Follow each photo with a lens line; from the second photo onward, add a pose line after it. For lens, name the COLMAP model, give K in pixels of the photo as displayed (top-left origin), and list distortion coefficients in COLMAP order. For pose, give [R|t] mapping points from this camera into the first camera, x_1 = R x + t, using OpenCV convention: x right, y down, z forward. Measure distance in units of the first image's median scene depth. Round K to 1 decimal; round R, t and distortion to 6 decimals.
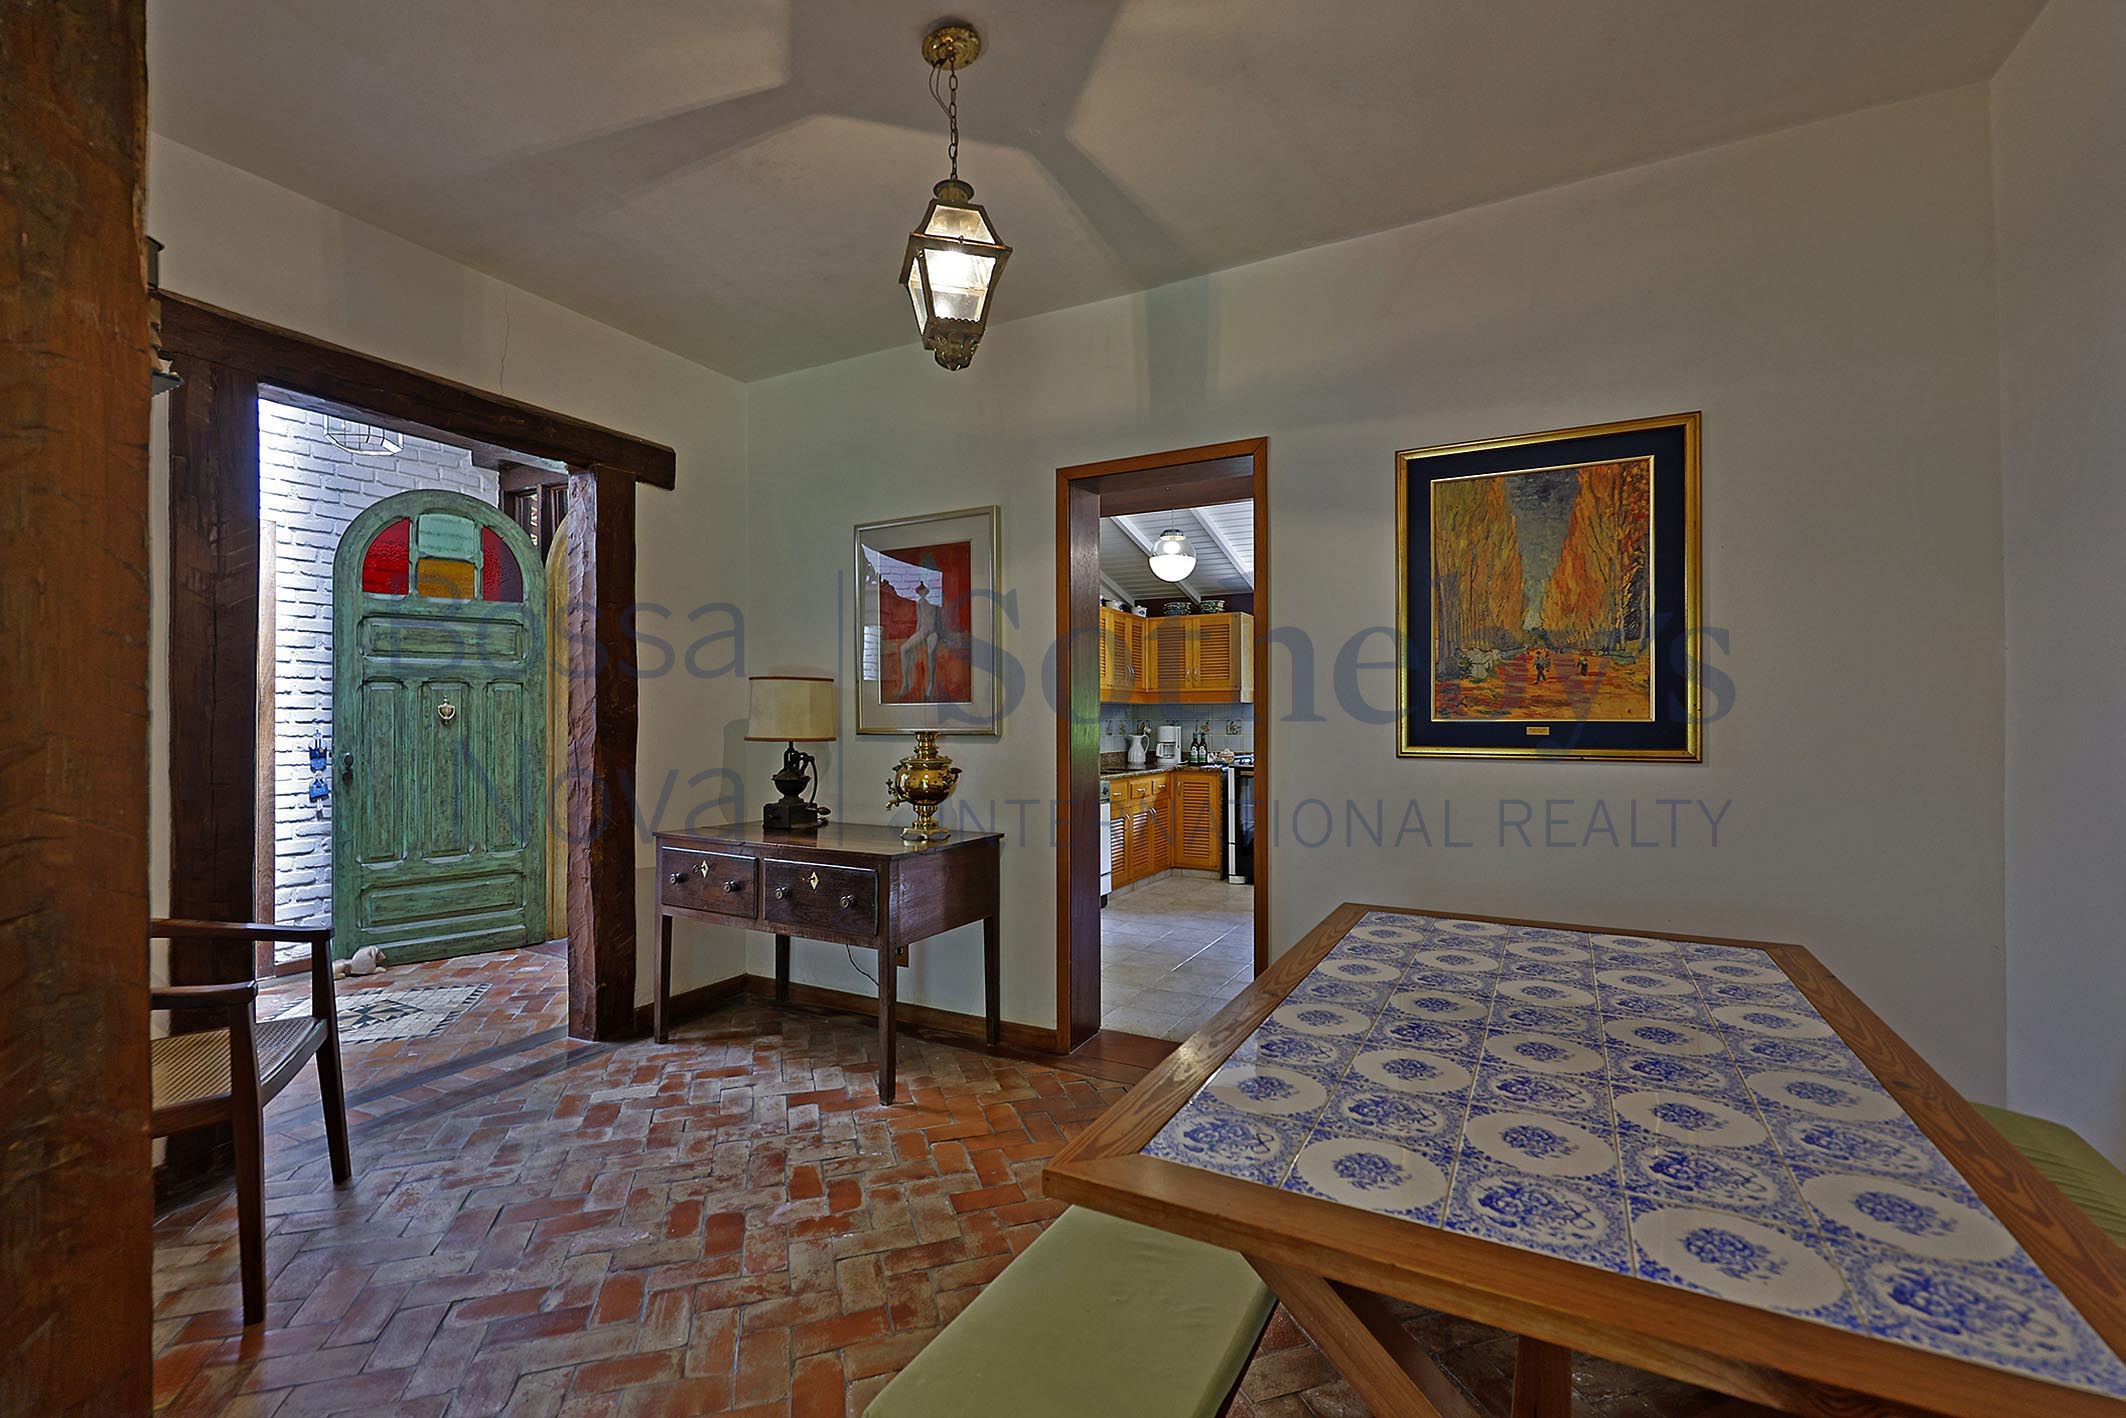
lens RADIAL K [[910.2, 0, 1049.7], [0, 910.2, 708.7], [0, 0, 1]] dist [-0.000688, 0.000387]
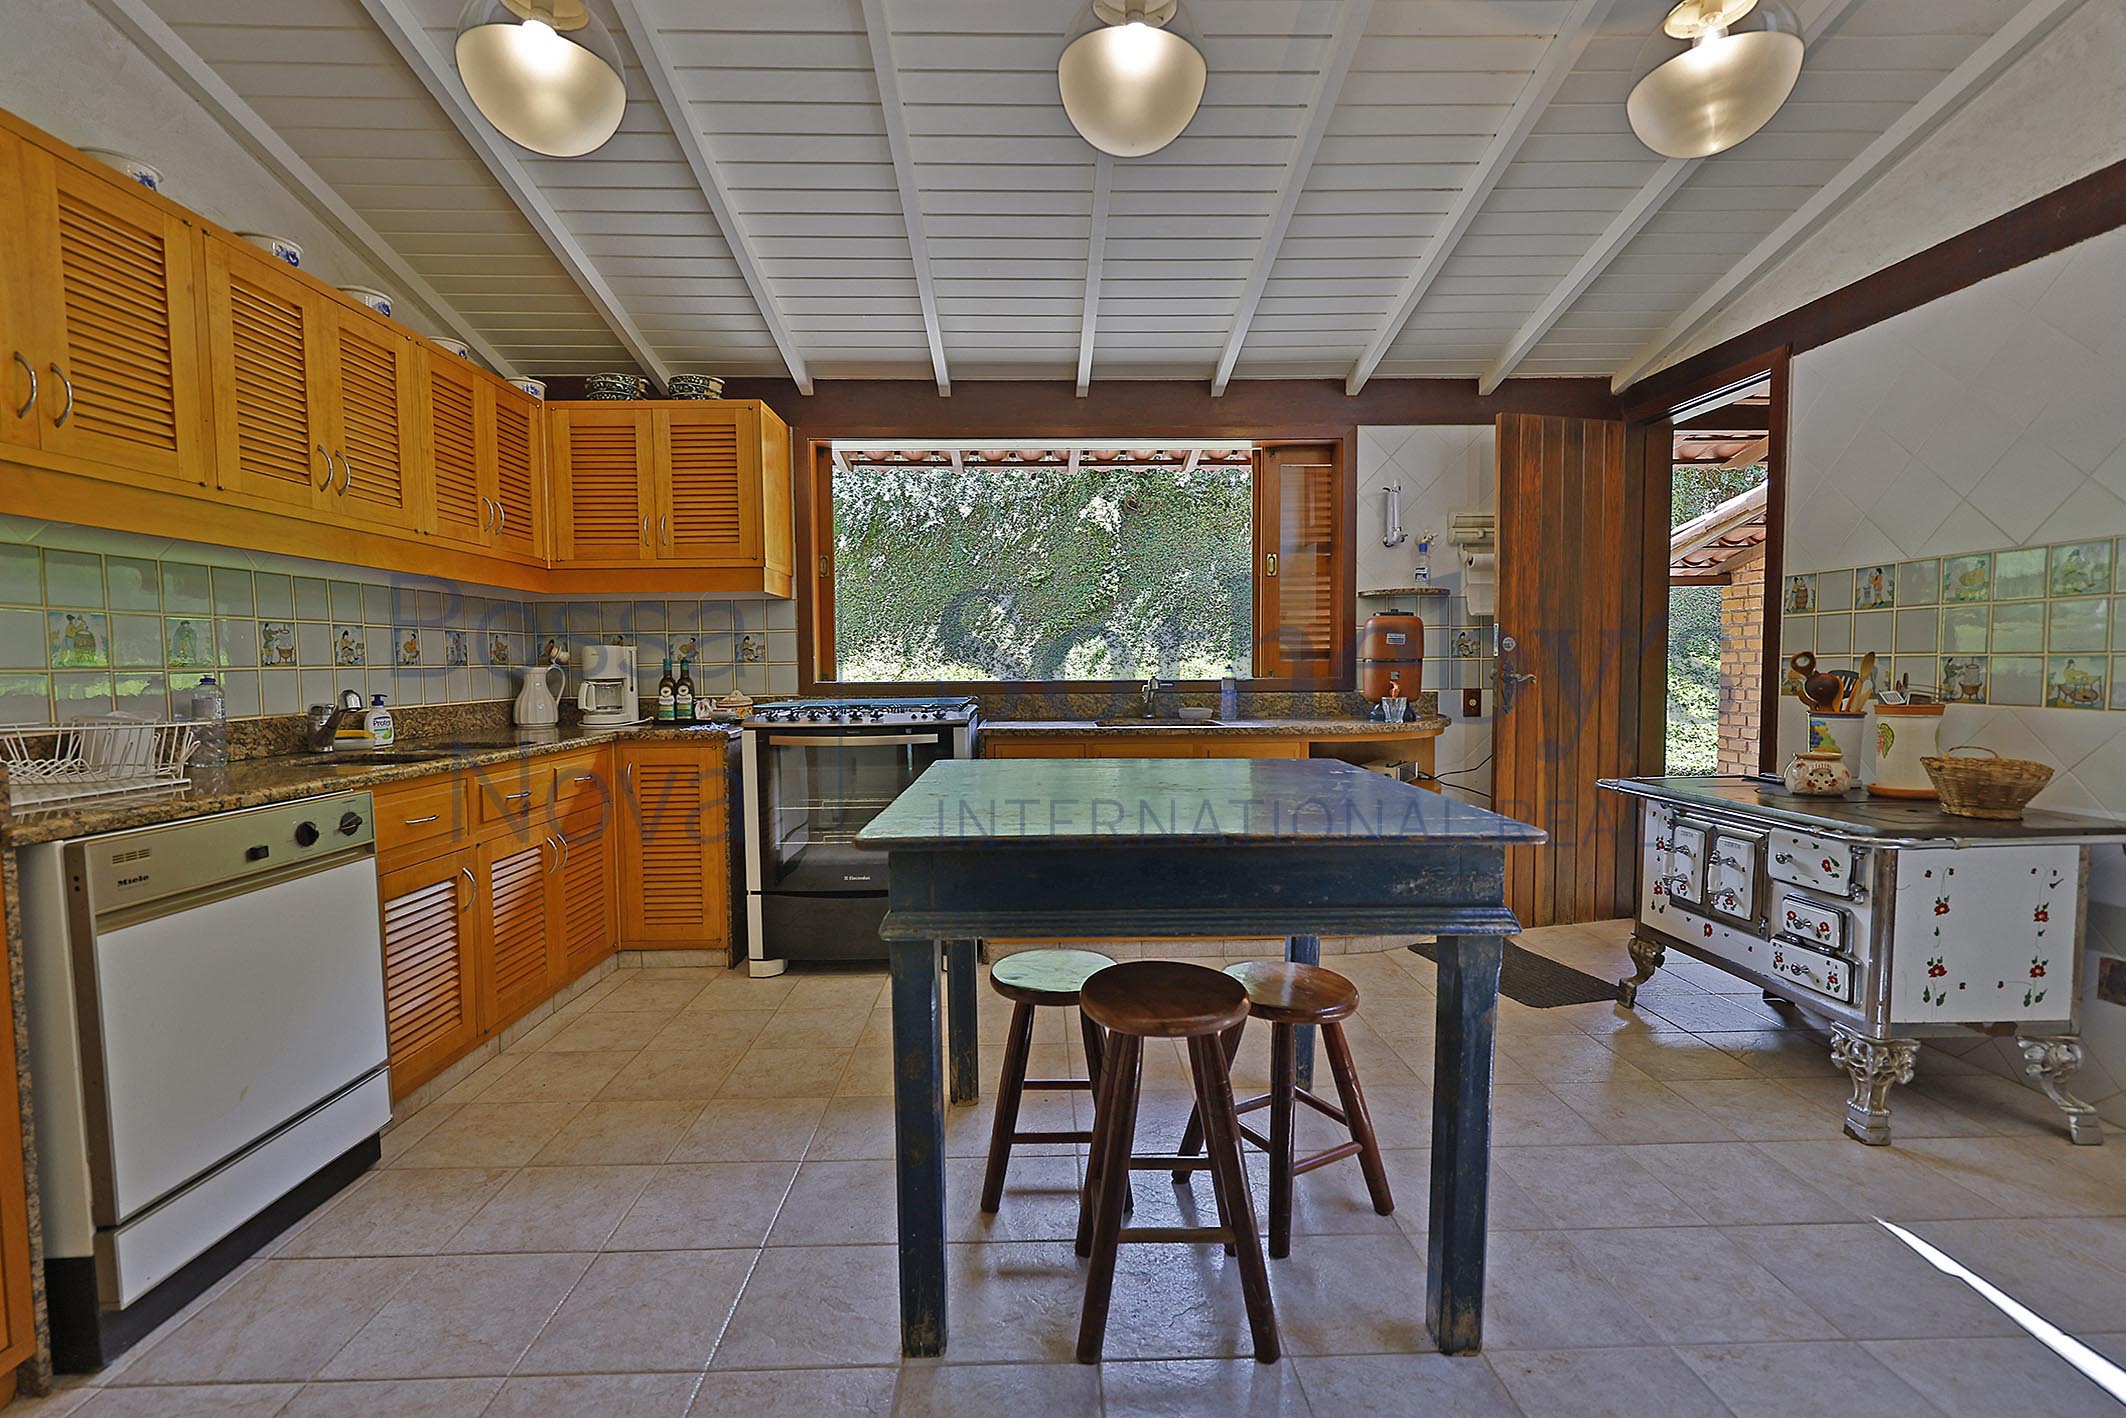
lens RADIAL K [[910.2, 0, 1051.8], [0, 910.2, 712.6], [0, 0, 1]] dist [-0.000688, 0.000387]
pose [[0.862663, -0.035356, 0.504543, 0.092836], [0.000233, 0.997581, 0.069507, 0.021839], [-0.505780, -0.059844, 0.860584, 0.490212]]
